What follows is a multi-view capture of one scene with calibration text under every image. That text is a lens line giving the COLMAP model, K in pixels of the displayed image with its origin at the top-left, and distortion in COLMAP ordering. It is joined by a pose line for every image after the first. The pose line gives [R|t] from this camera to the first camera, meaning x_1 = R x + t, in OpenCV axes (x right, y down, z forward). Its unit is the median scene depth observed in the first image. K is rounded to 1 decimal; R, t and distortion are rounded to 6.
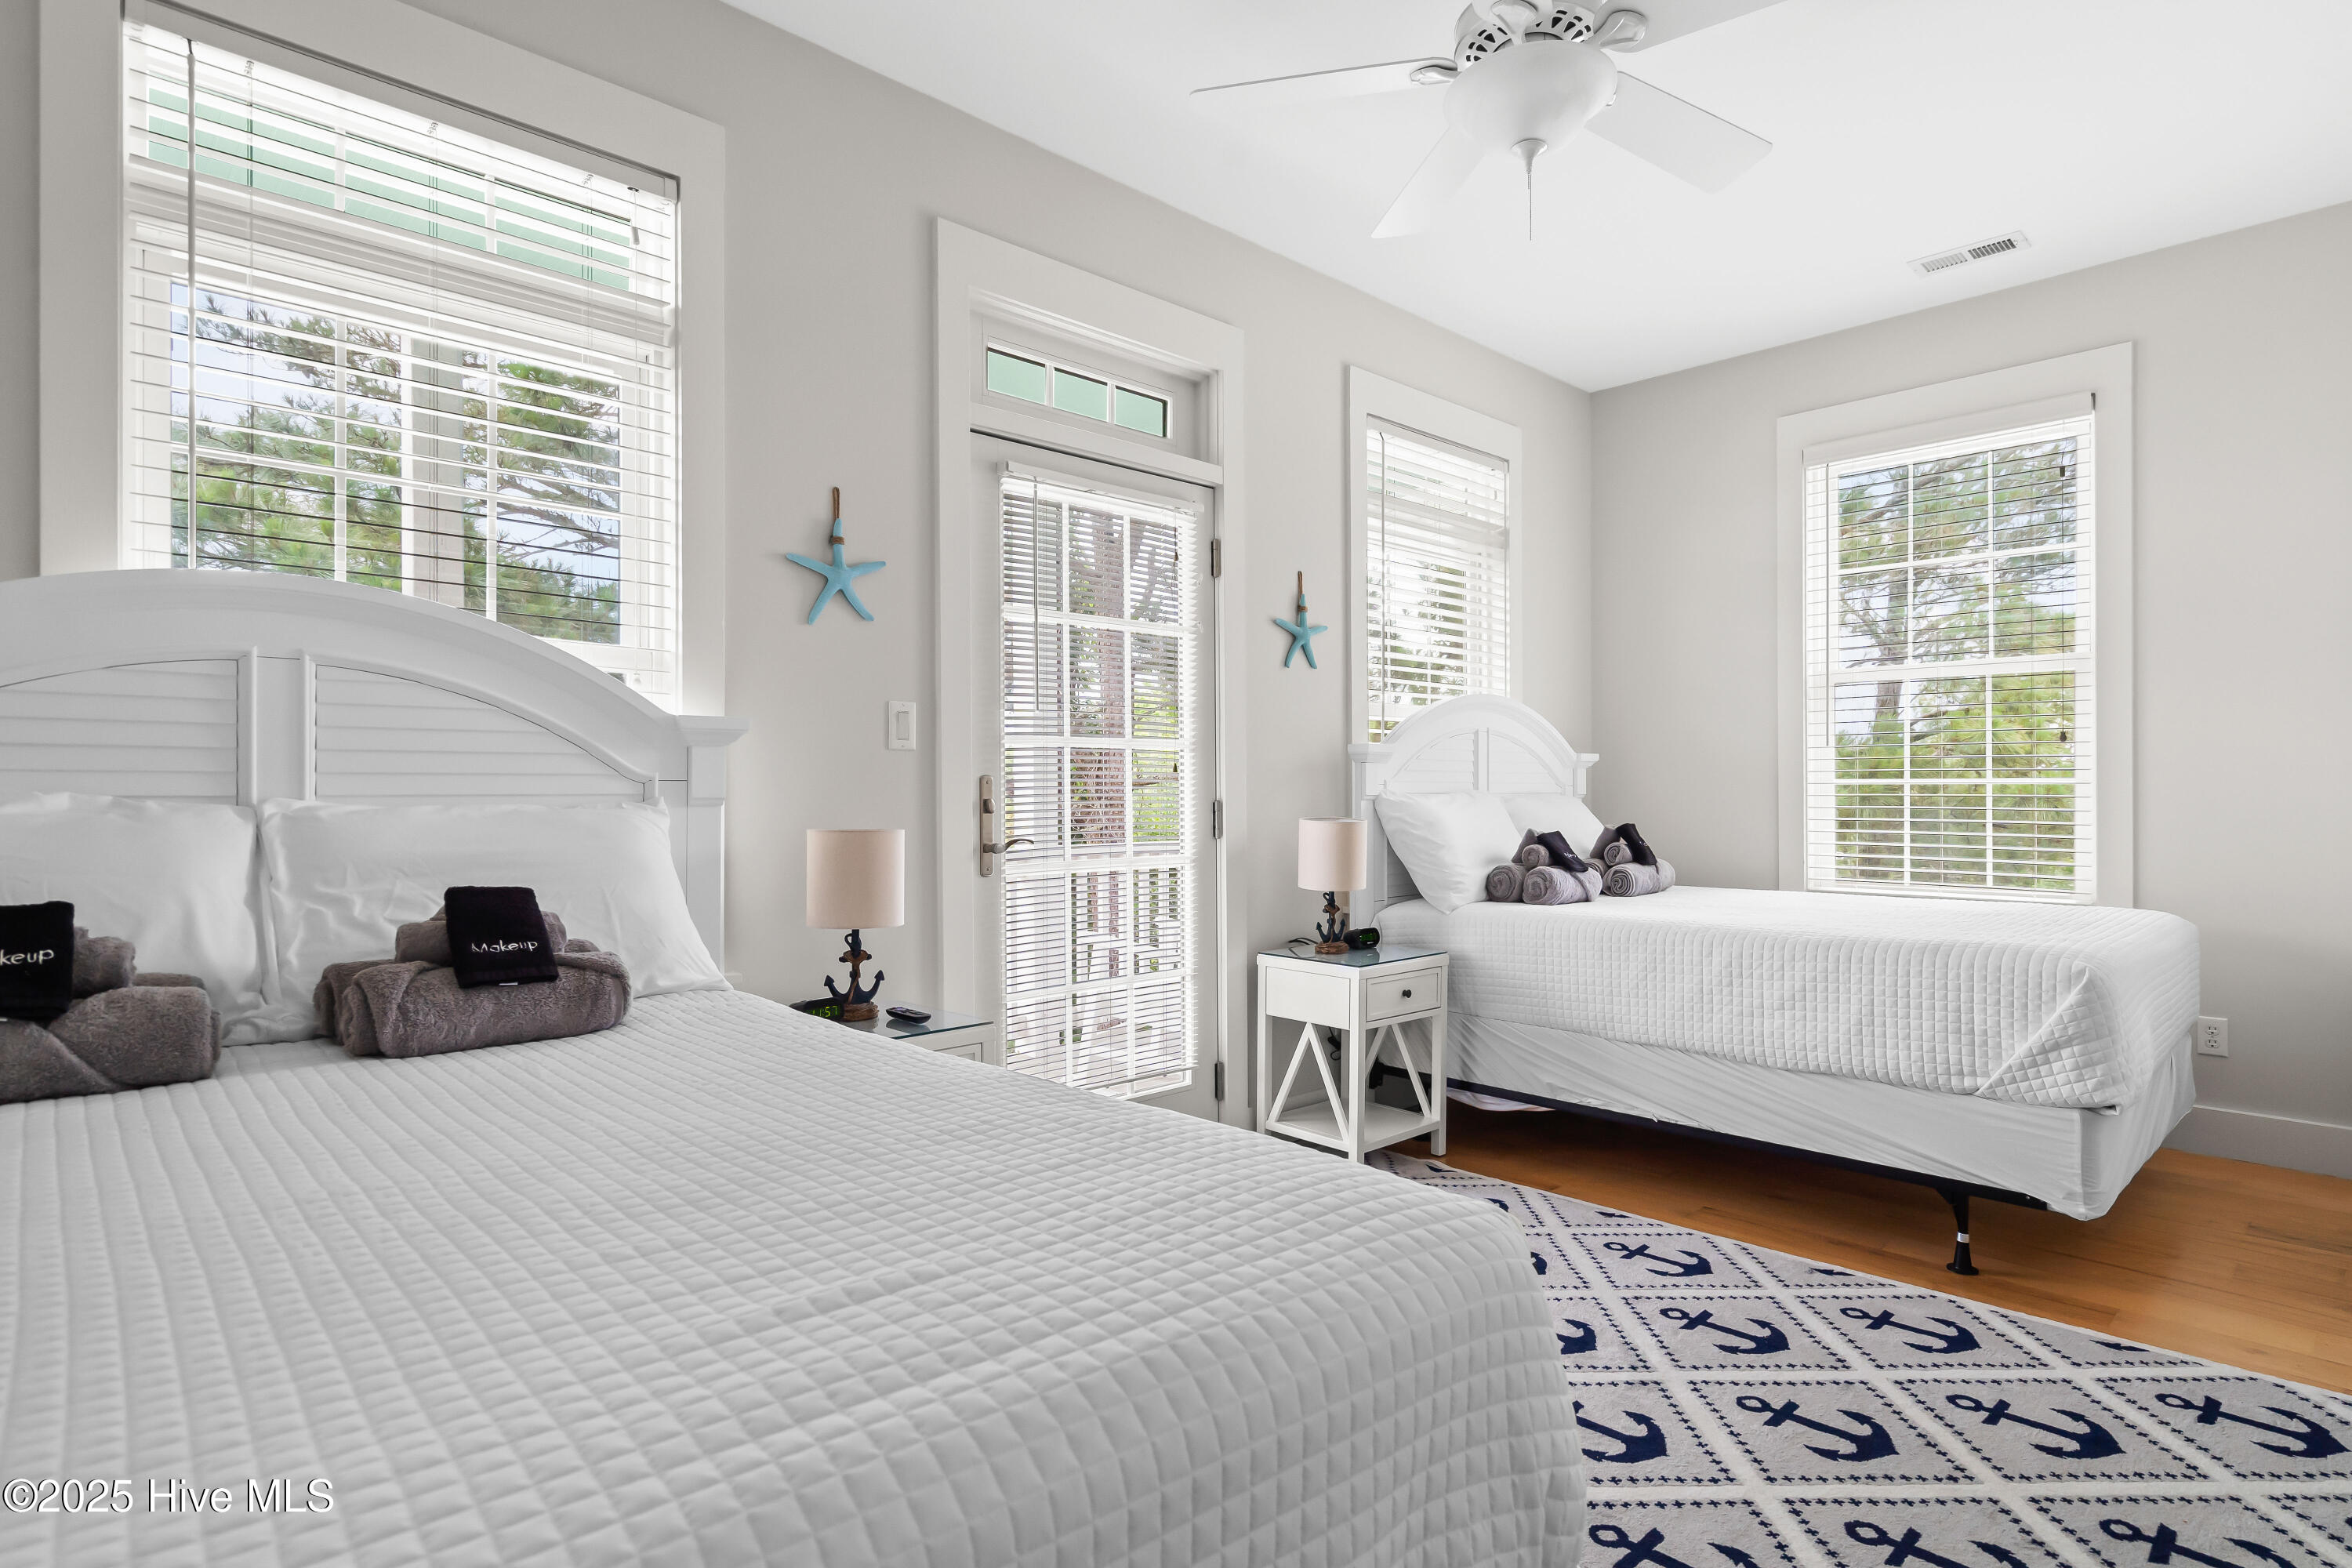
lens RADIAL K [[1213.9, 0, 1171.5], [0, 1213.9, 791.9], [0, 0, 1]] dist [0.003038, -0.001800]
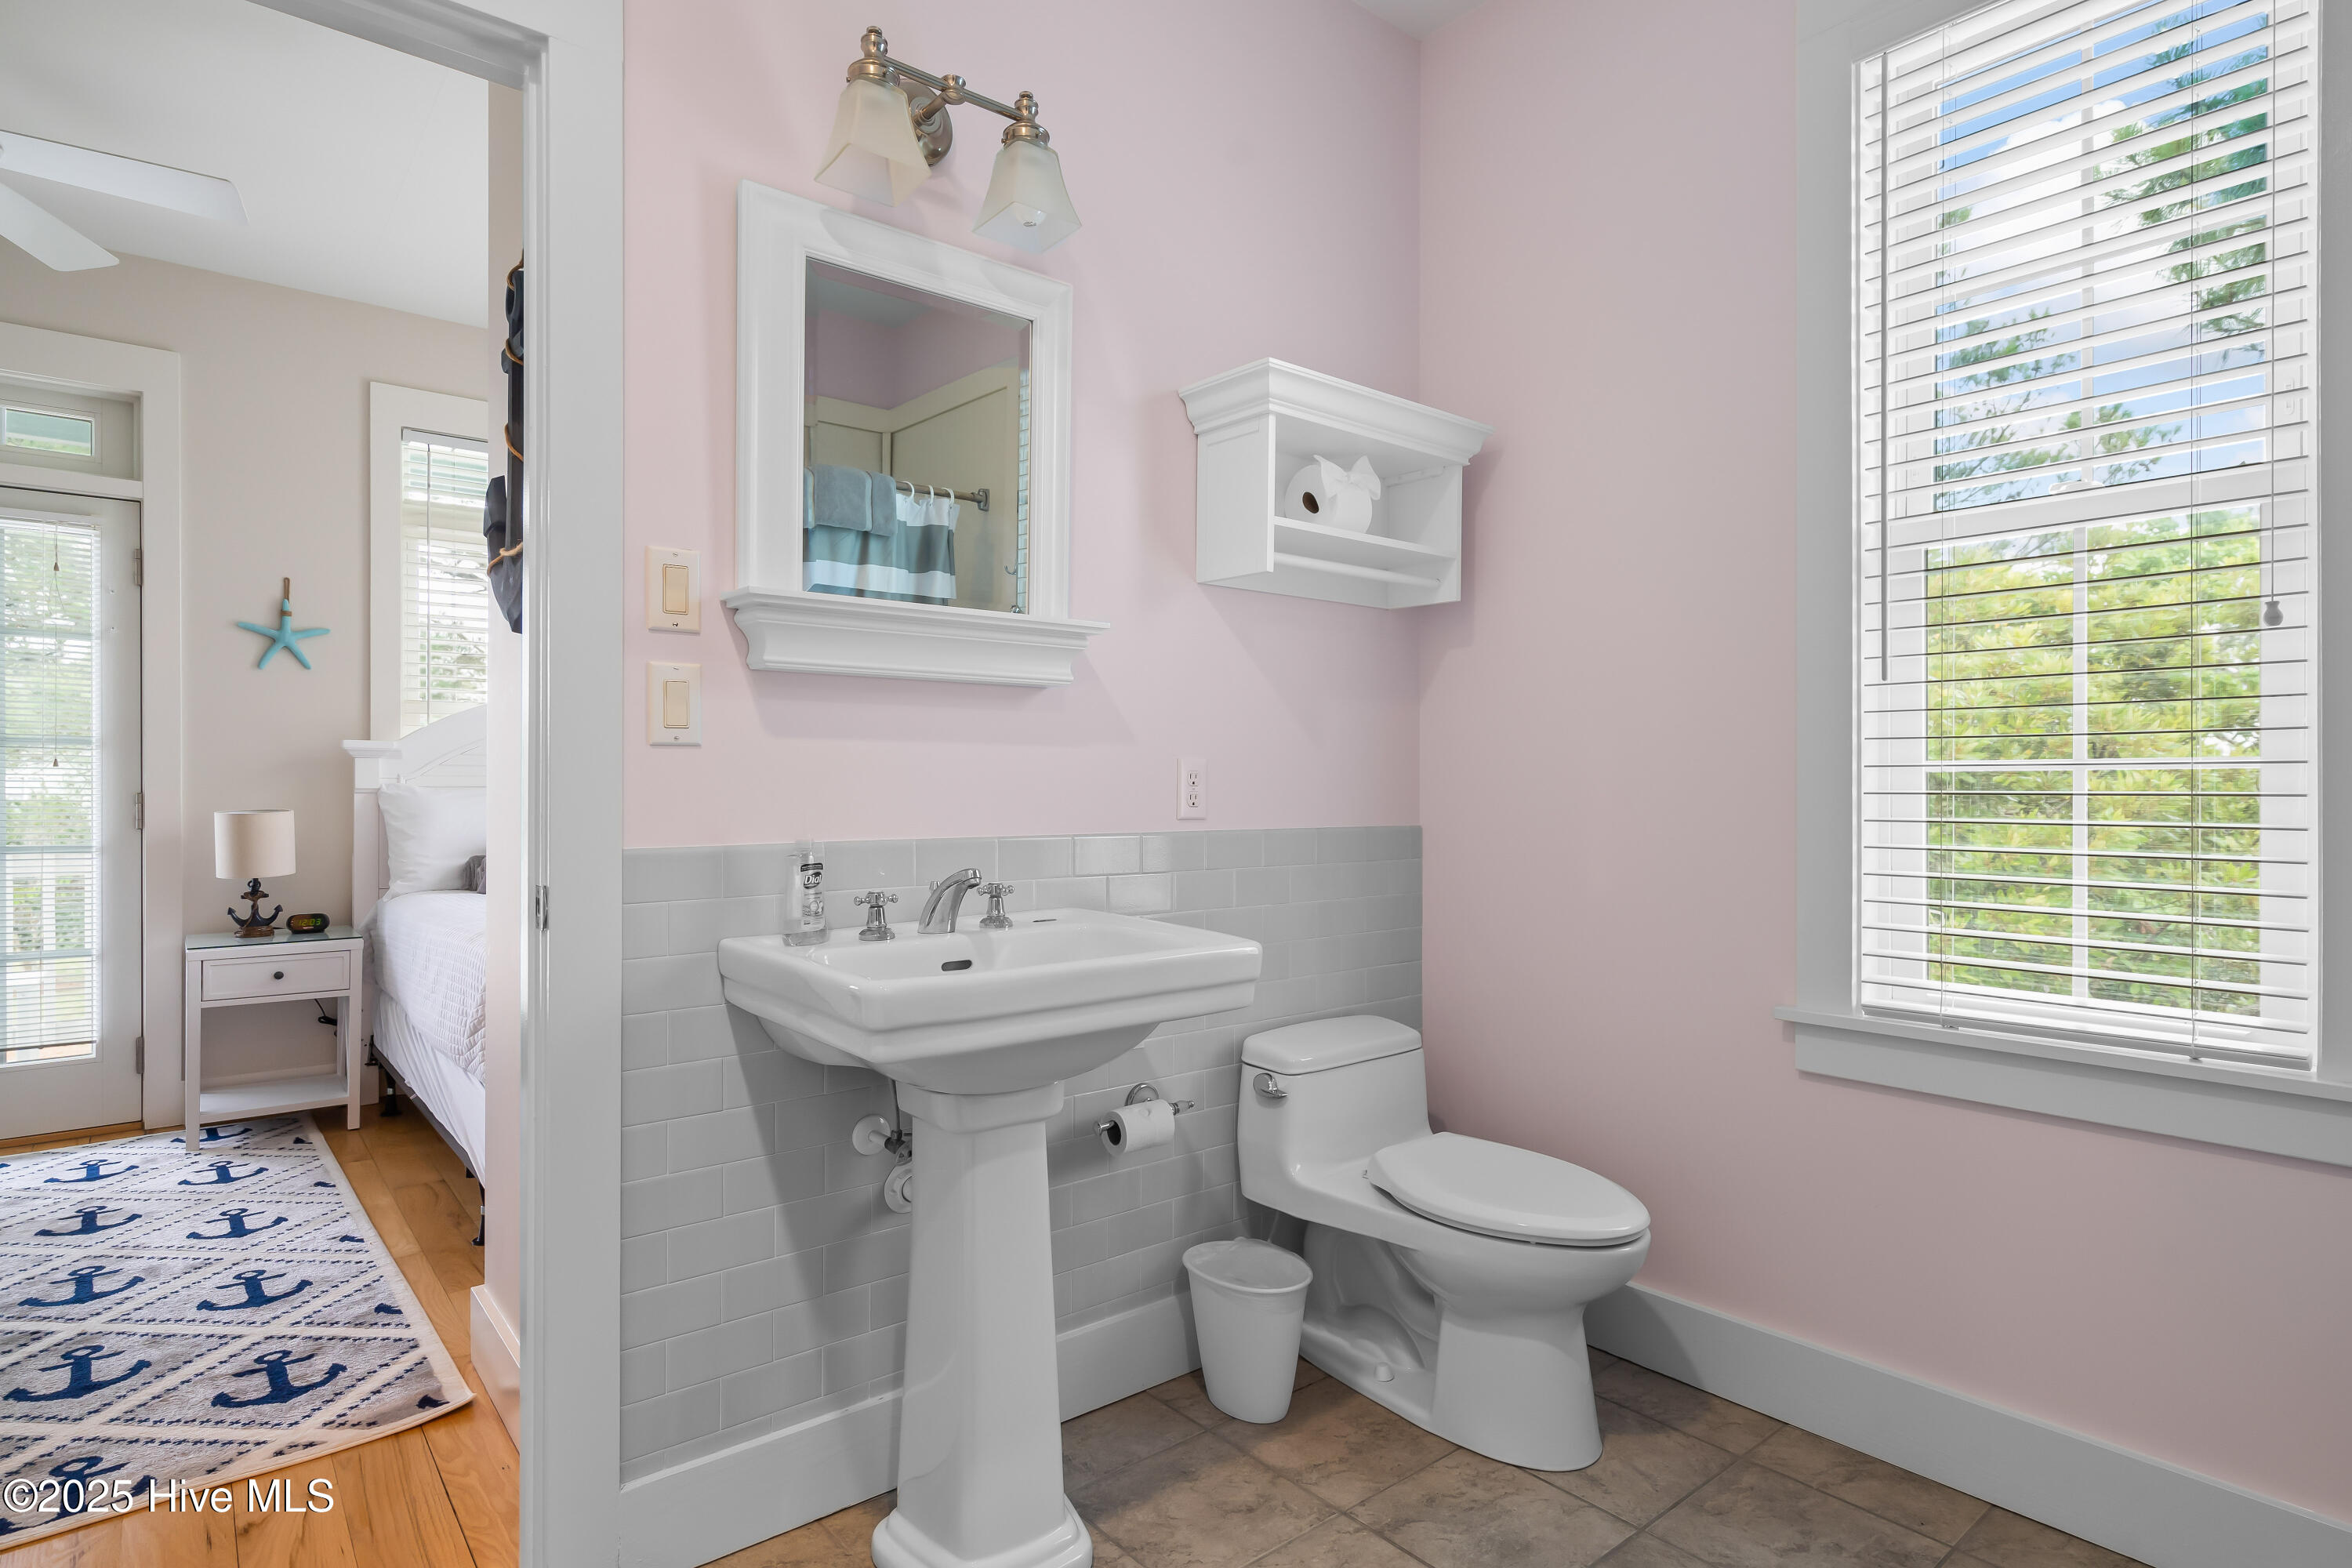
lens RADIAL K [[1213.9, 0, 1180.5], [0, 1213.9, 778.8], [0, 0, 1]] dist [0.003038, -0.001800]
pose [[0.999097, 0.009132, -0.041502, 1.166045], [-0.008863, 0.999938, 0.006674, -0.024468], [0.041560, -0.006300, 0.999116, -0.041666]]
